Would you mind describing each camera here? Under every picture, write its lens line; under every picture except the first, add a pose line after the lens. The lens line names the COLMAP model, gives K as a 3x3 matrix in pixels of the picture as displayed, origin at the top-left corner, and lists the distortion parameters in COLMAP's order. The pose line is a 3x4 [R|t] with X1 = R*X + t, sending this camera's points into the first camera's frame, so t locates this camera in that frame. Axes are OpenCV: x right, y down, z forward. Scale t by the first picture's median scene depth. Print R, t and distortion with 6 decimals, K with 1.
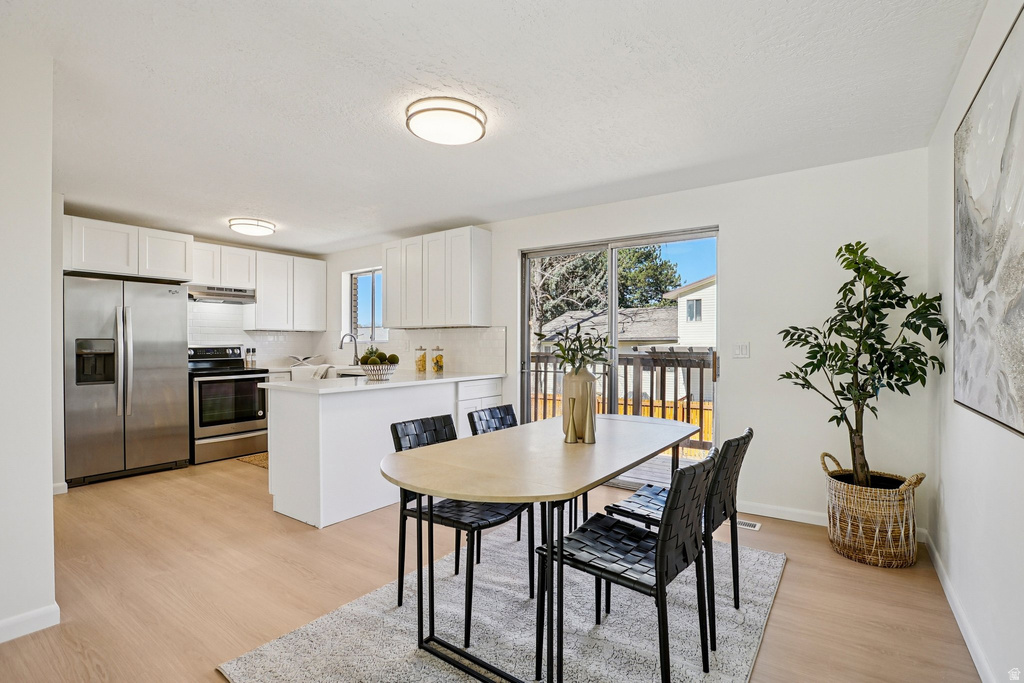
lens RADIAL K [[488.1, 0, 520.2], [0, 488.1, 344.2], [0, 0, 1]] dist [-0.048373, 0.017161]
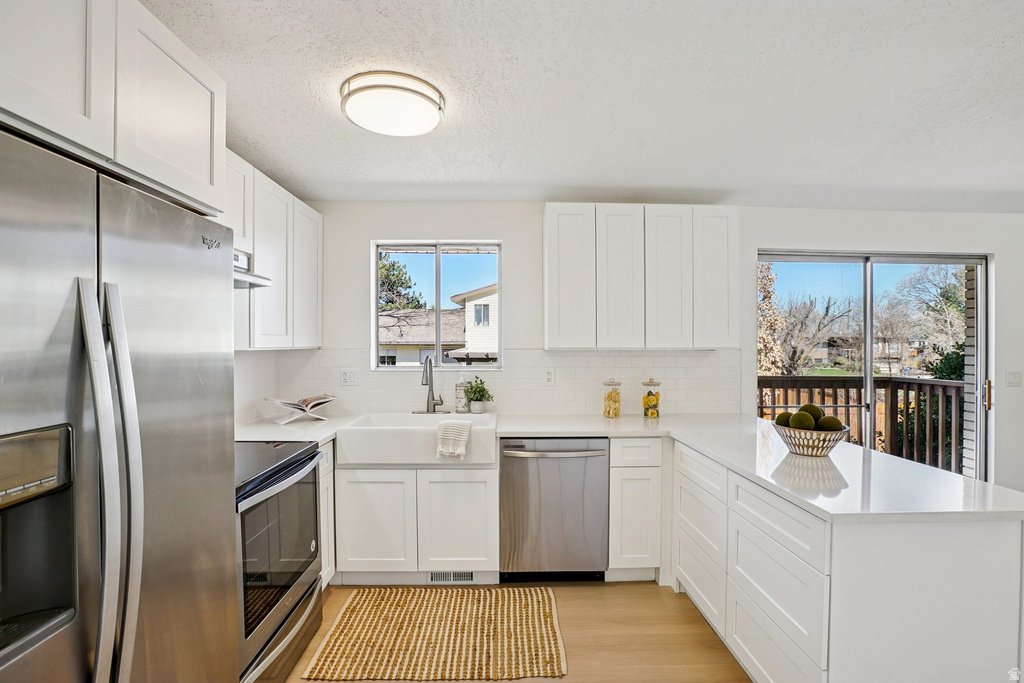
lens RADIAL K [[478.7, 0, 509.4], [0, 478.7, 346.7], [0, 0, 1]] dist [-0.040428, 0.009699]
pose [[0.804444, -0.001340, 0.594027, -0.689882], [-0.003366, 0.999971, 0.006813, -0.041562], [-0.594019, -0.007480, 0.804416, 0.589518]]
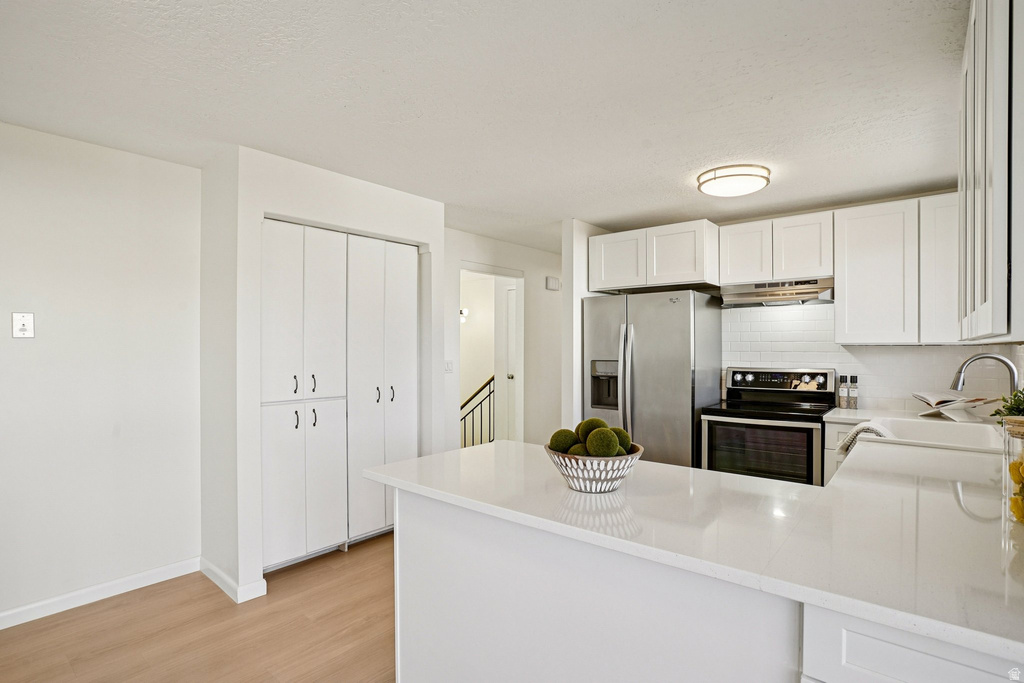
lens RADIAL K [[521.8, 0, 505.0], [0, 521.8, 349.3], [0, 0, 1]] dist [-0.018427, 0.000235]
pose [[-0.080483, 0.008012, -0.996724, 0.126179], [0.003878, 0.999963, 0.007725, -0.034950], [0.996748, -0.003243, -0.080511, 0.728350]]
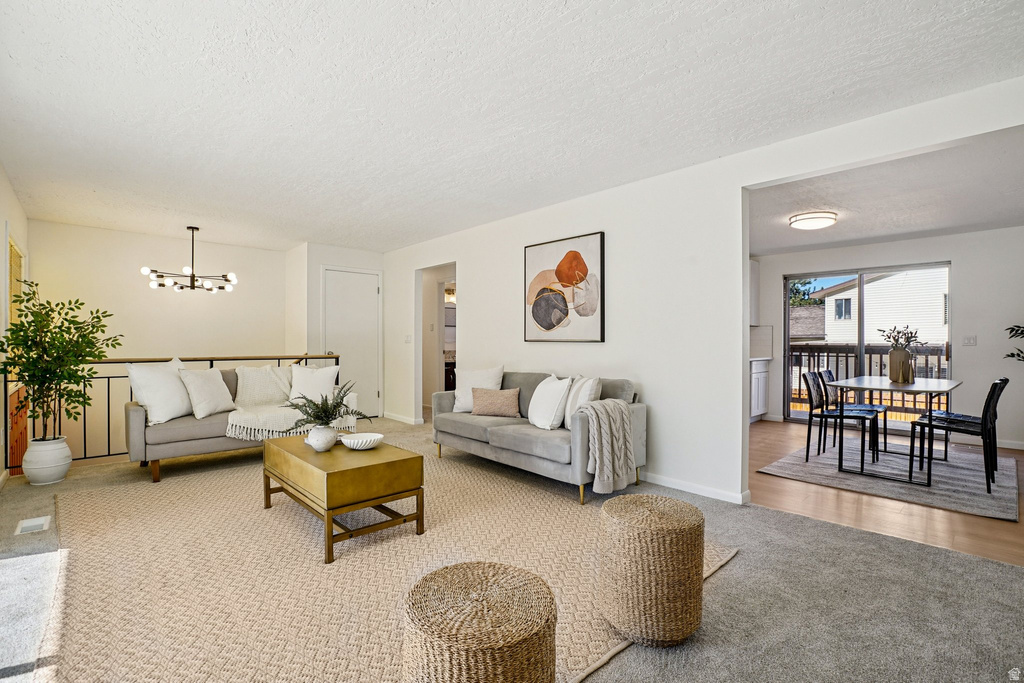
lens RADIAL K [[478.7, 0, 503.7], [0, 478.7, 343.0], [0, 0, 1]] dist [-0.040428, 0.009699]
pose [[0.976095, 0.002571, -0.217330, -0.520137], [-0.002336, 0.999996, 0.001336, 0.016090], [0.217332, -0.000796, 0.976097, -0.602094]]
